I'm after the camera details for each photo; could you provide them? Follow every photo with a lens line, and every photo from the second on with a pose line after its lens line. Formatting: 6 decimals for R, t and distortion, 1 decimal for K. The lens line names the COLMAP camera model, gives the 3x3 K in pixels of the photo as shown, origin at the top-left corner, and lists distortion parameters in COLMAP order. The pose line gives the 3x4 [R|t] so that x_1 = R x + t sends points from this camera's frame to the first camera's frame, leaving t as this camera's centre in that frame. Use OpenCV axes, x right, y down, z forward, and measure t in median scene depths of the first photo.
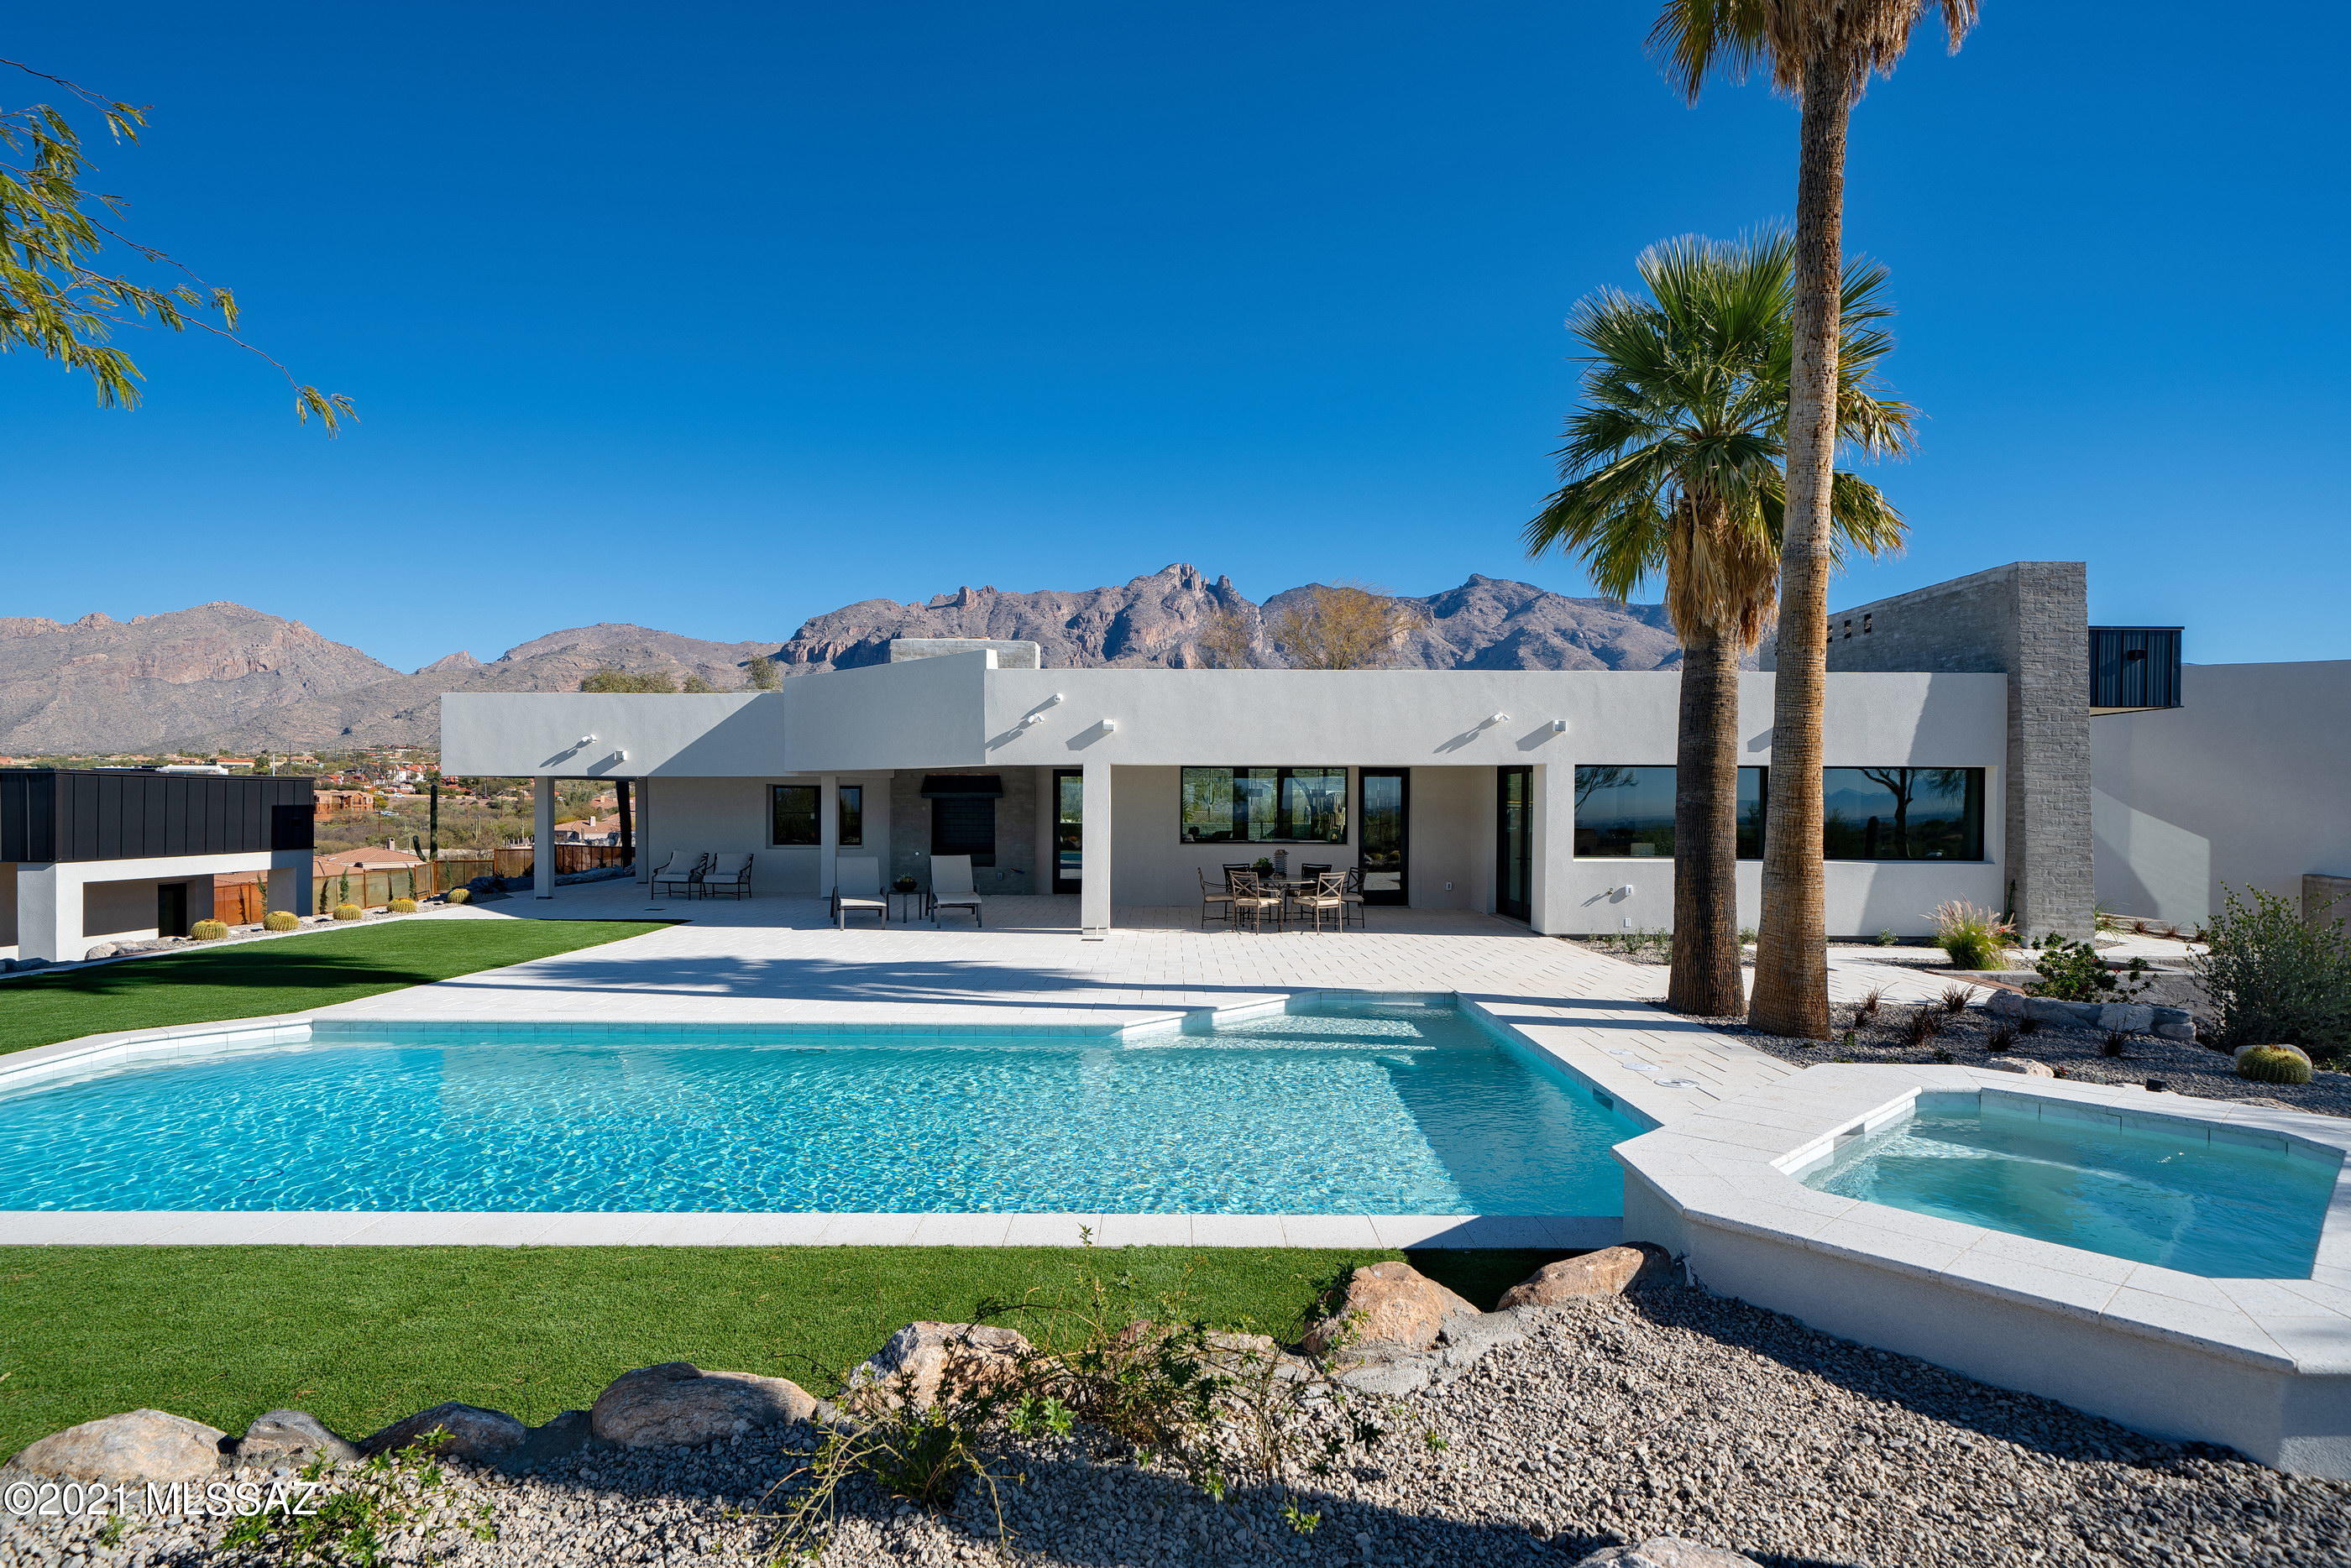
lens RADIAL K [[1243.9, 0, 1175.5], [0, 1243.9, 784.0], [0, 0, 1]] dist [-0.001989, -0.000109]
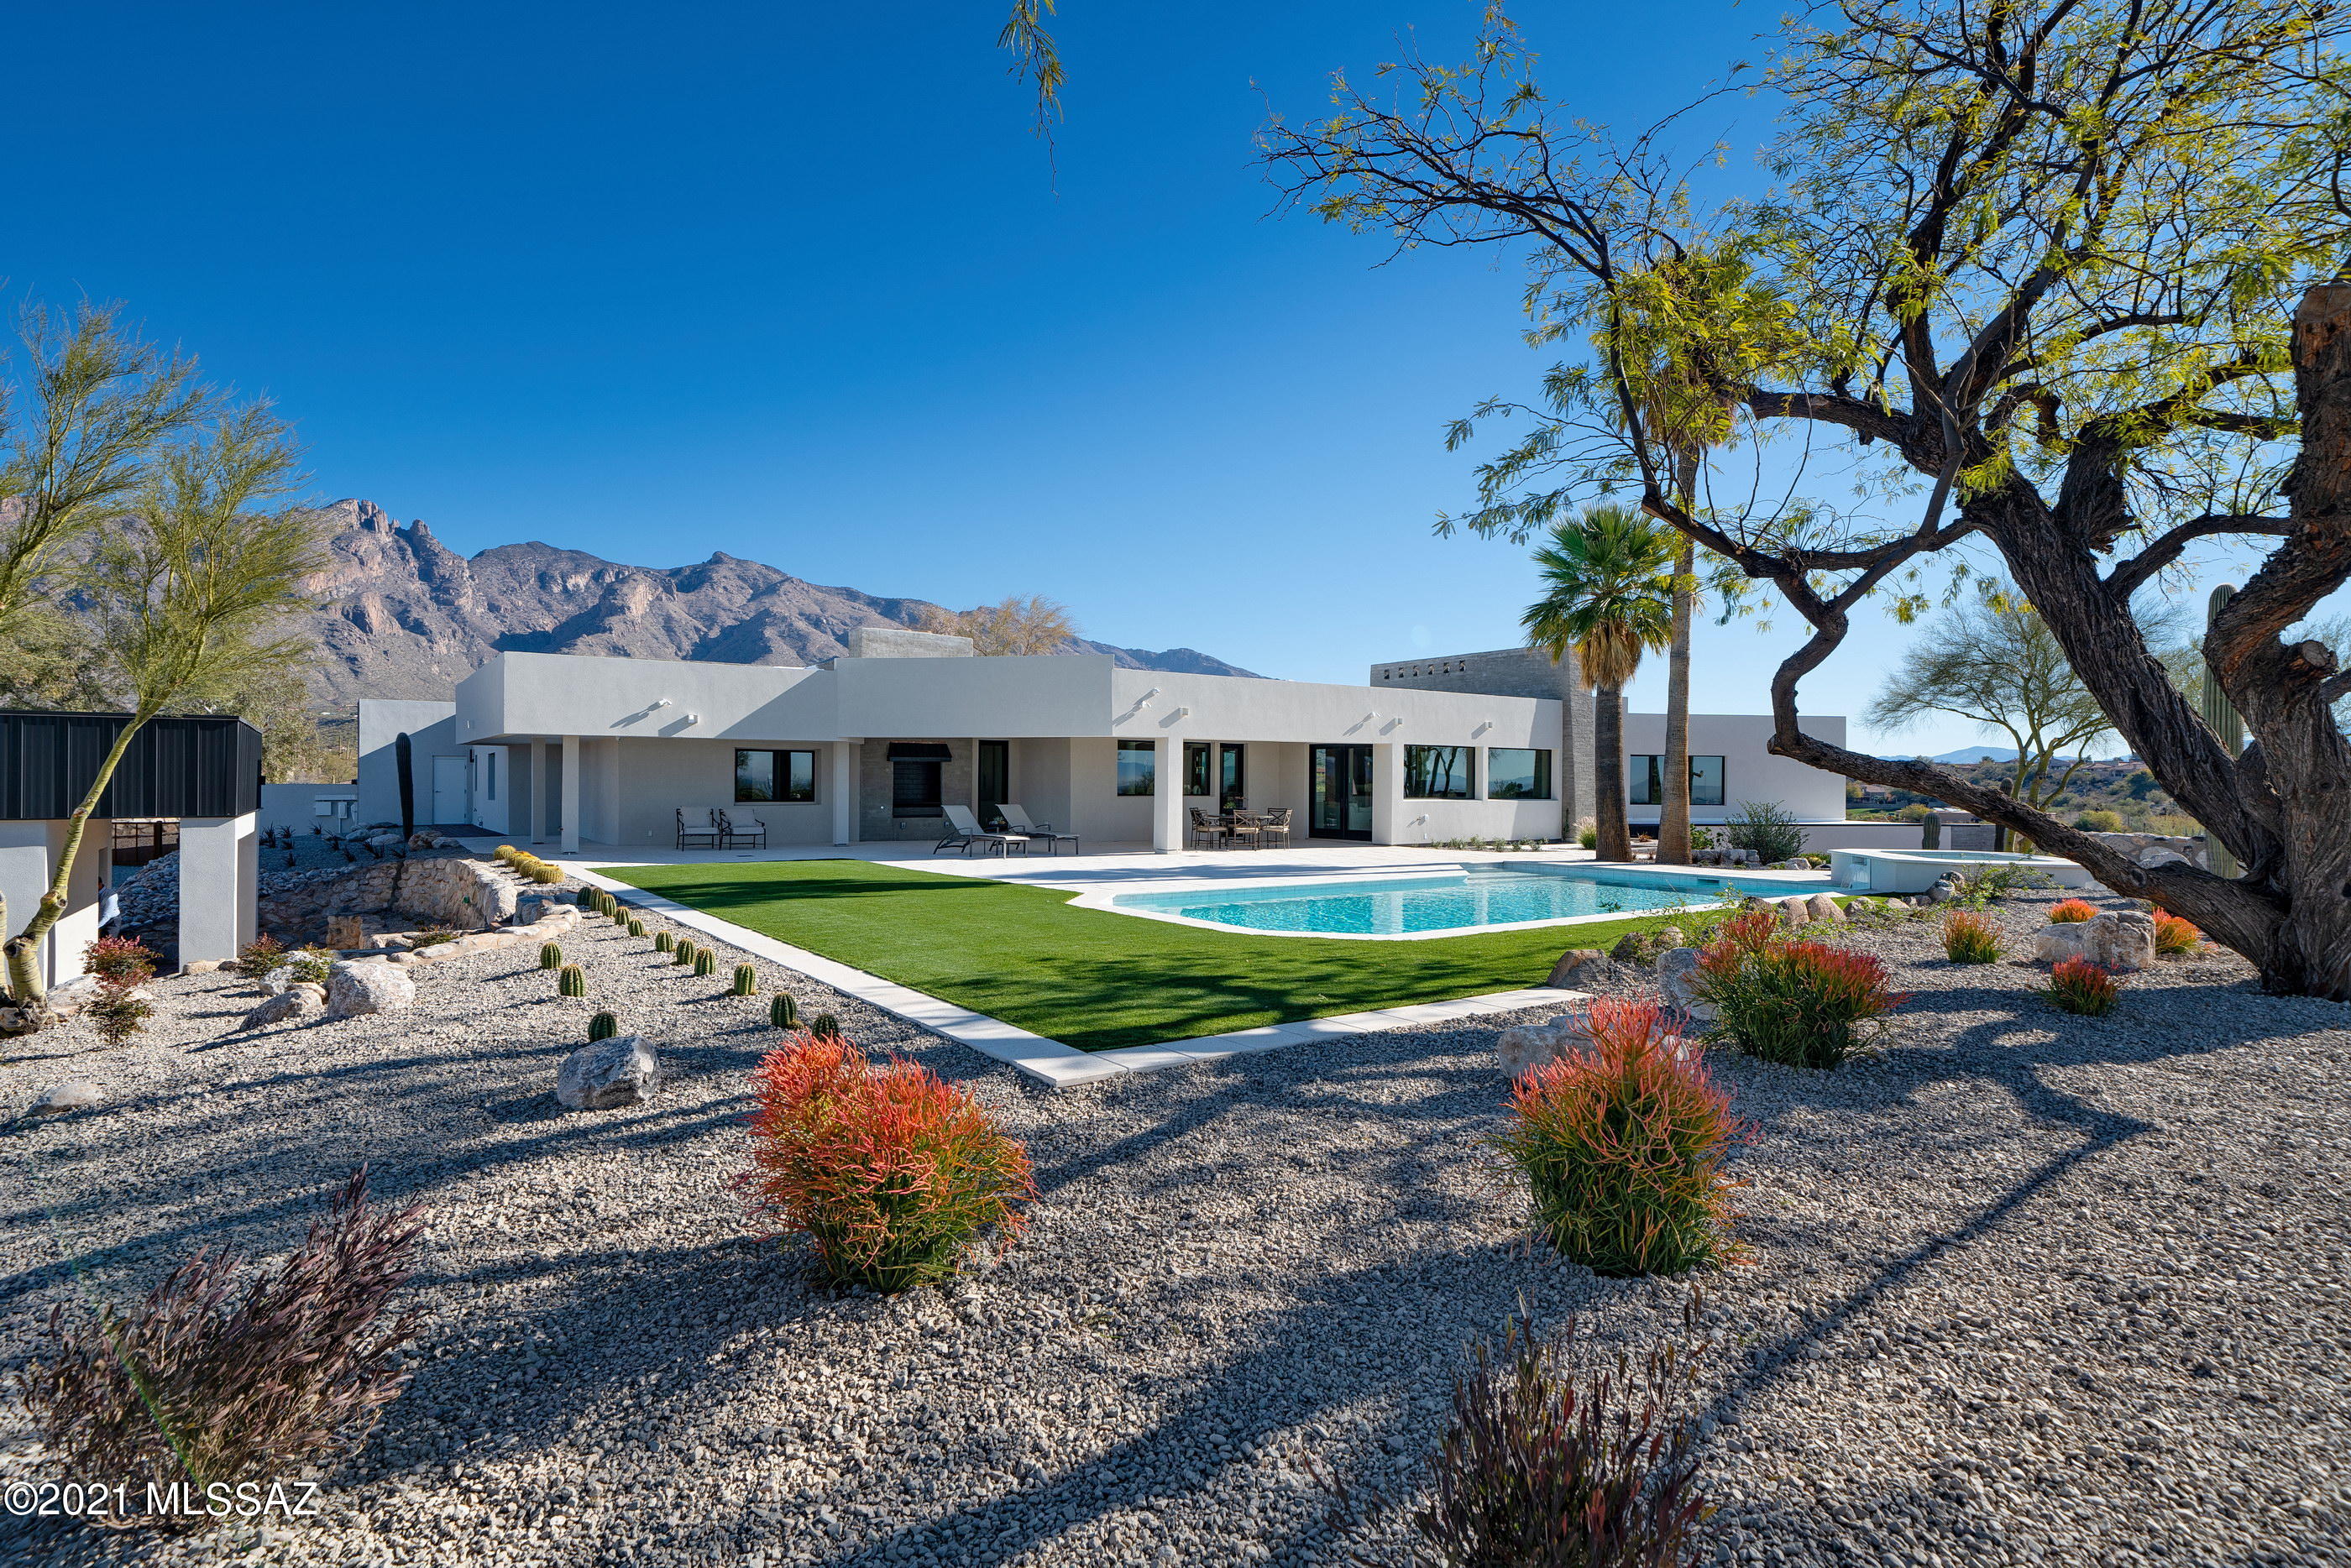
lens RADIAL K [[1171.1, 0, 1197.0], [0, 1171.1, 789.8], [0, 0, 1]] dist [0.001411, 0.000600]
pose [[0.809108, -0.003888, 0.587647, -0.833846], [-0.010533, 0.999722, 0.021117, 0.015652], [-0.587566, -0.023275, 0.808842, -0.124656]]
